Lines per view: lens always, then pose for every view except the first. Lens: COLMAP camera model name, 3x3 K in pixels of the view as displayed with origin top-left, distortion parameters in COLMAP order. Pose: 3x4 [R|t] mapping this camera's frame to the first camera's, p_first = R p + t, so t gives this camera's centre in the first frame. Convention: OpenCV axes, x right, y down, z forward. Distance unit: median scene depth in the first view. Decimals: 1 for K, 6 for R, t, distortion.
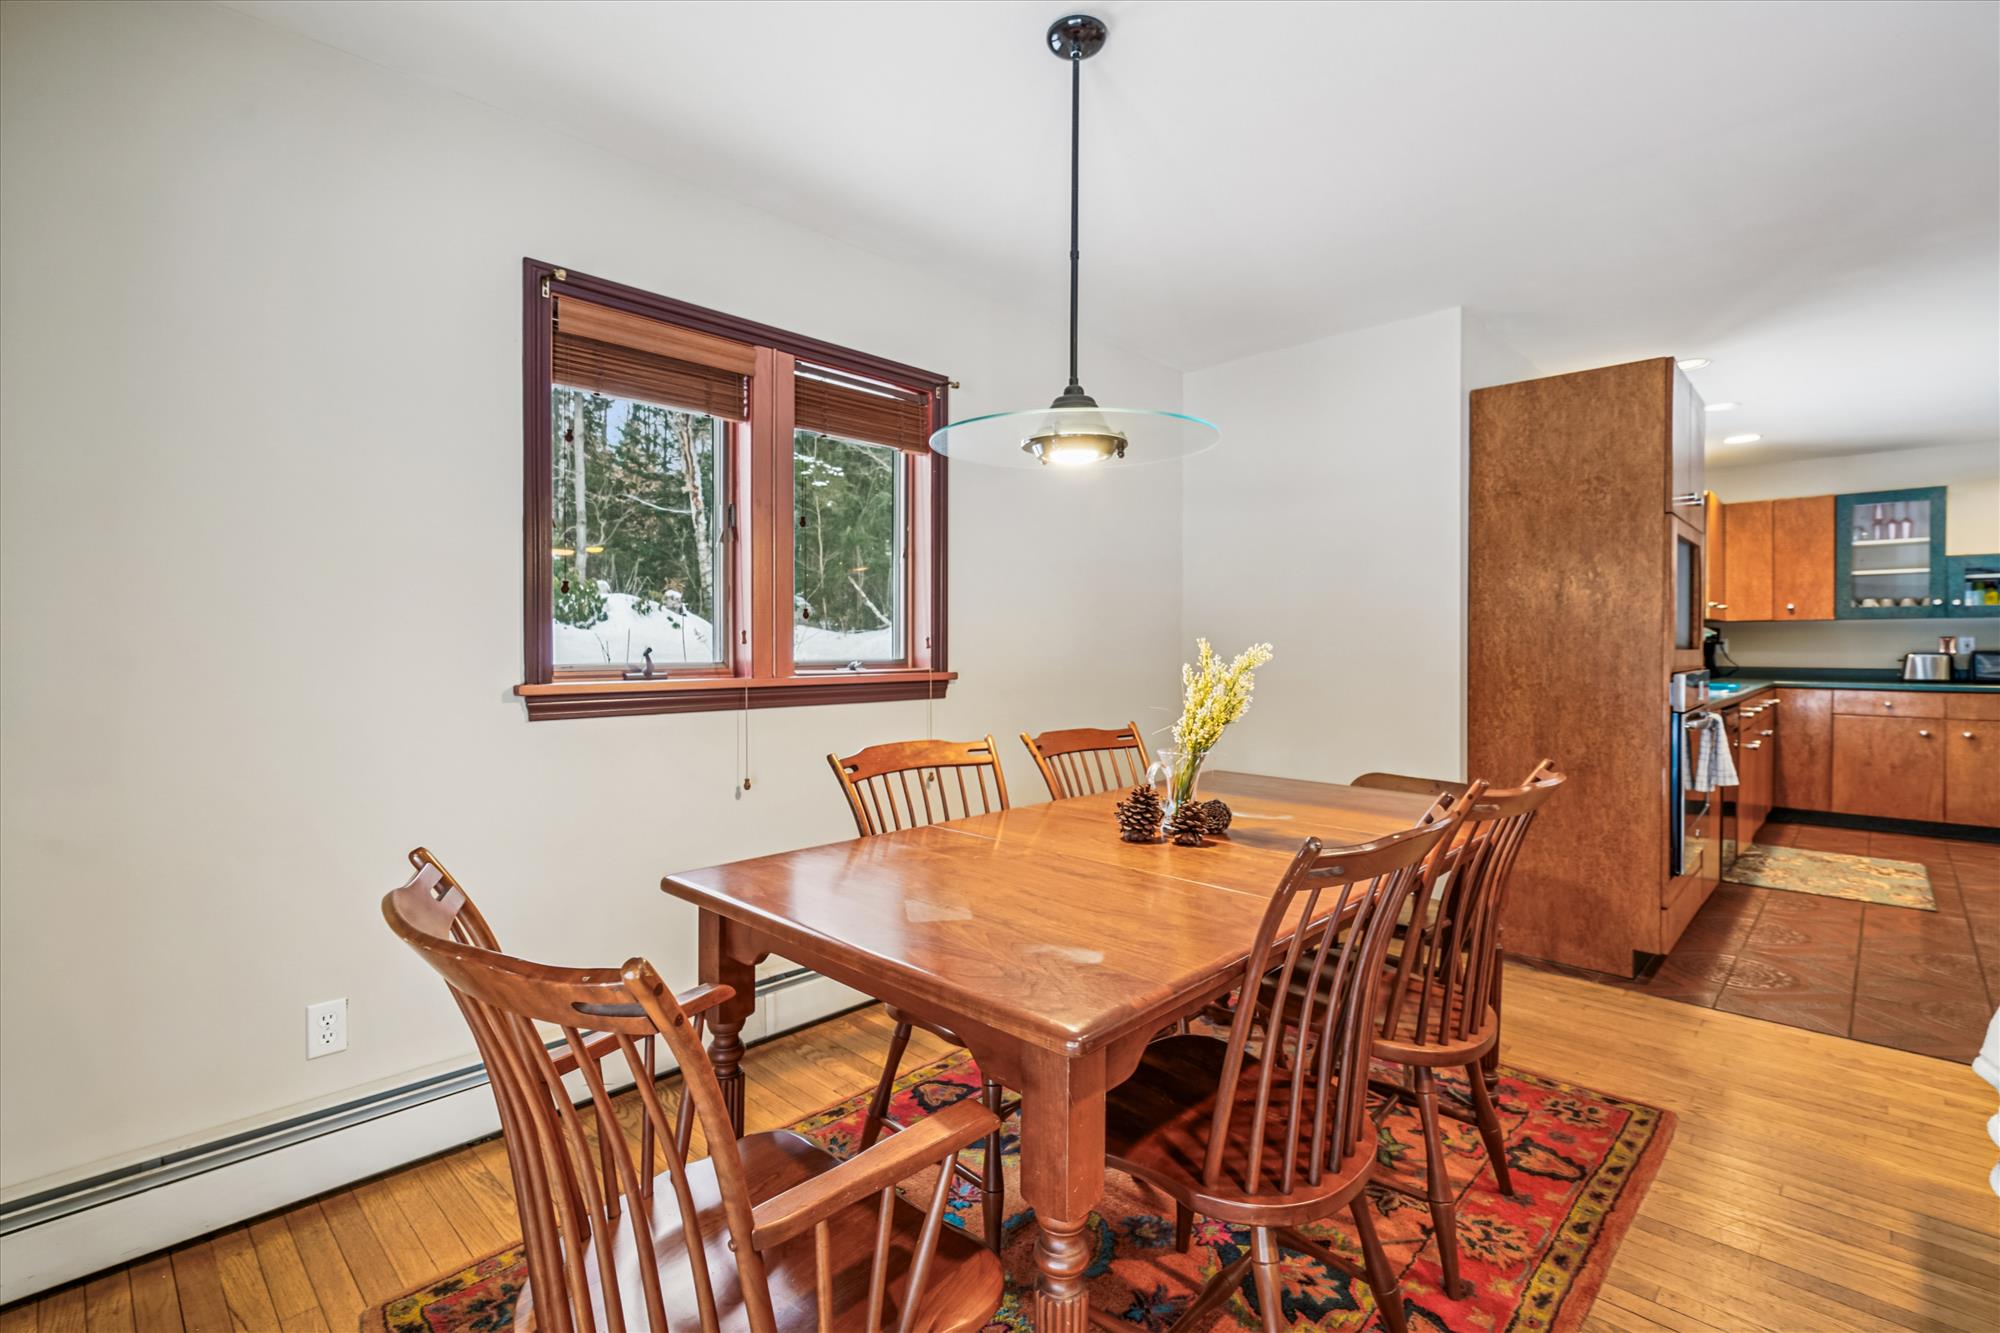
lens RADIAL K [[919.4, 0, 991.3], [0, 919.4, 656.1], [0, 0, 1]] dist [-0.016404, 0.005670]
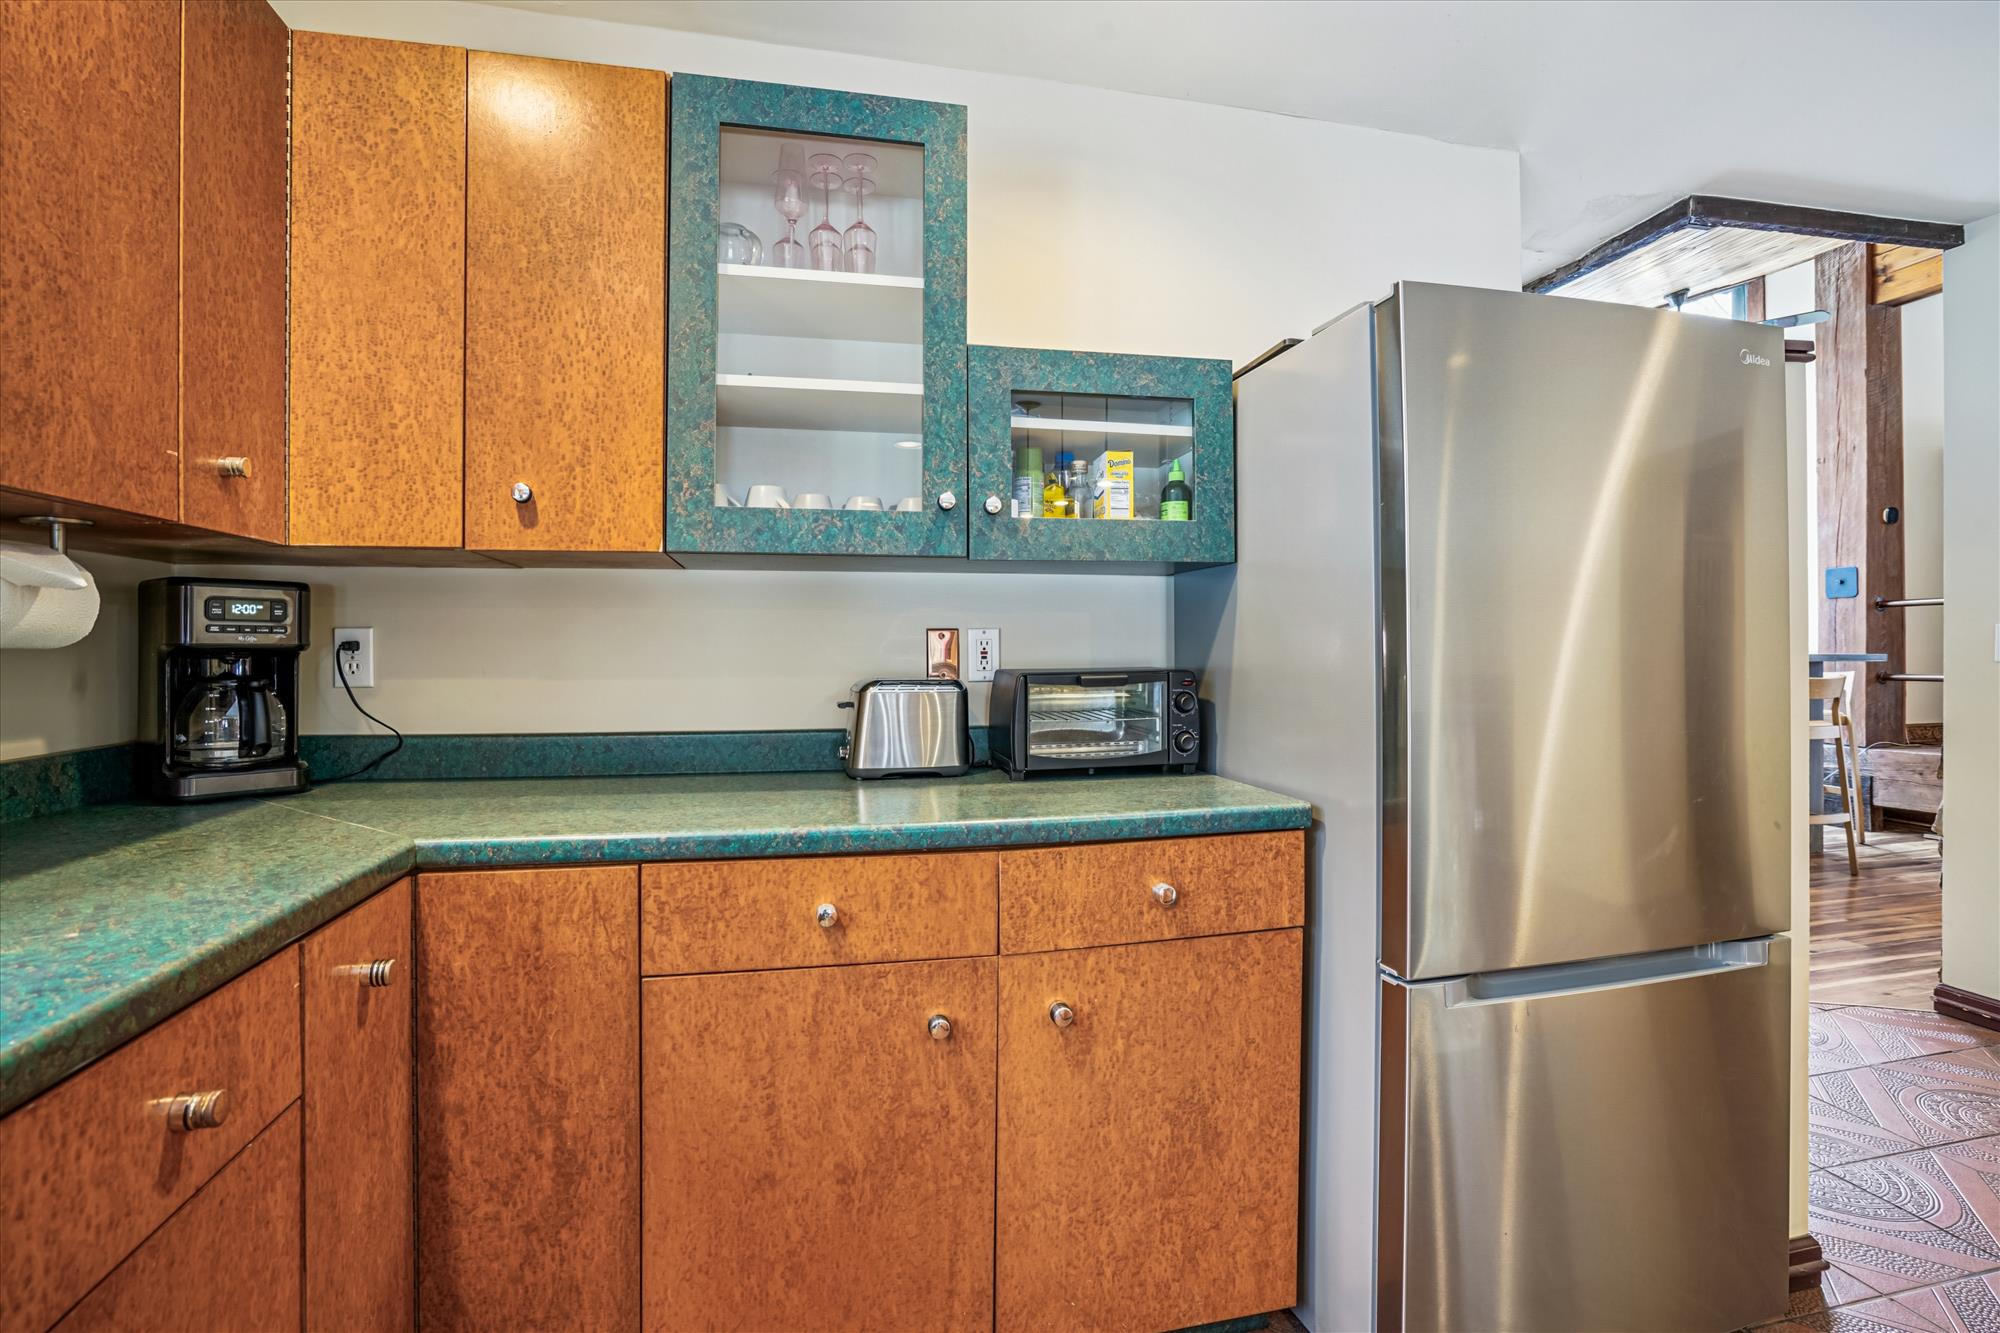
lens RADIAL K [[919.4, 0, 967.1], [0, 919.4, 628.4], [0, 0, 1]] dist [-0.016404, 0.005670]
pose [[0.560484, 0.017055, 0.827990, 0.803674], [0.010251, 0.999568, -0.027528, -0.011854], [-0.828102, 0.023917, 0.560067, 0.830463]]
